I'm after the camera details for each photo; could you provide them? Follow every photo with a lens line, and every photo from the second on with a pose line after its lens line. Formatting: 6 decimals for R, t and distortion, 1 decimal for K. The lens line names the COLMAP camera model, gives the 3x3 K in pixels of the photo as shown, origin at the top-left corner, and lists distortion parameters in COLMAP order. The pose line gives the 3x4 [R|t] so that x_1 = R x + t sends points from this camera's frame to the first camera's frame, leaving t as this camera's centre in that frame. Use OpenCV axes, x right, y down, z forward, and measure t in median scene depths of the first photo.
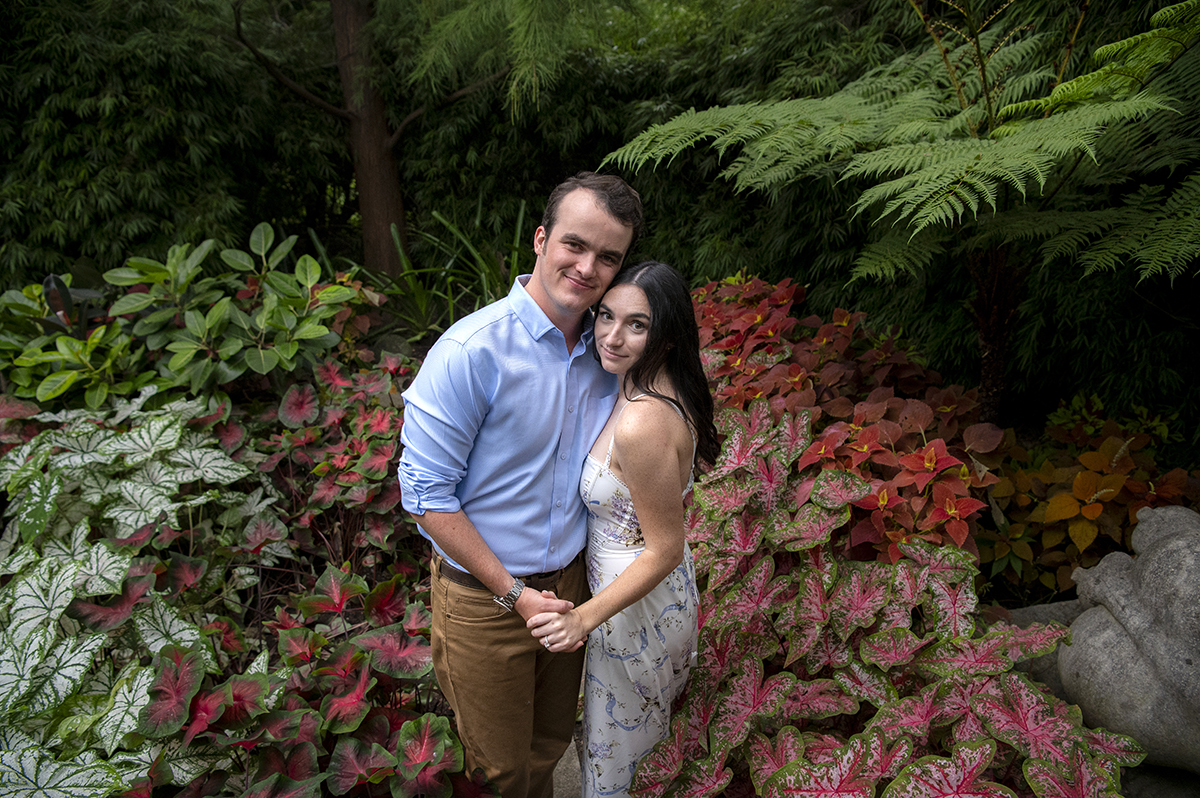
lens RADIAL K [[861.0, 0, 597.6], [0, 861.0, 419.3], [0, 0, 1]] dist [-0.080701, 0.028460]
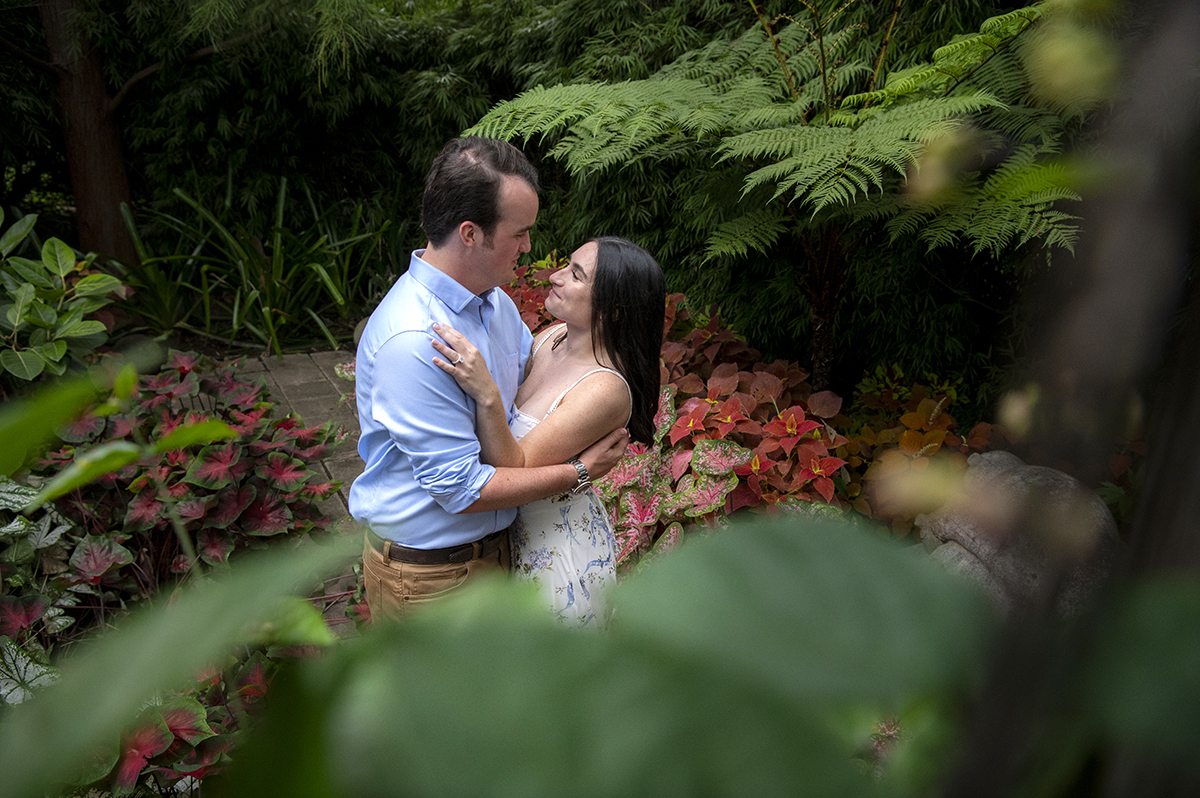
lens RADIAL K [[969.4, 0, 599.5], [0, 969.4, 428.0], [0, 0, 1]] dist [-0.048081, 0.010250]
pose [[0.946016, -0.060074, 0.318505, -0.175826], [0.060697, 0.998124, 0.007978, 0.020827], [-0.318387, 0.011785, 0.947887, -0.059628]]
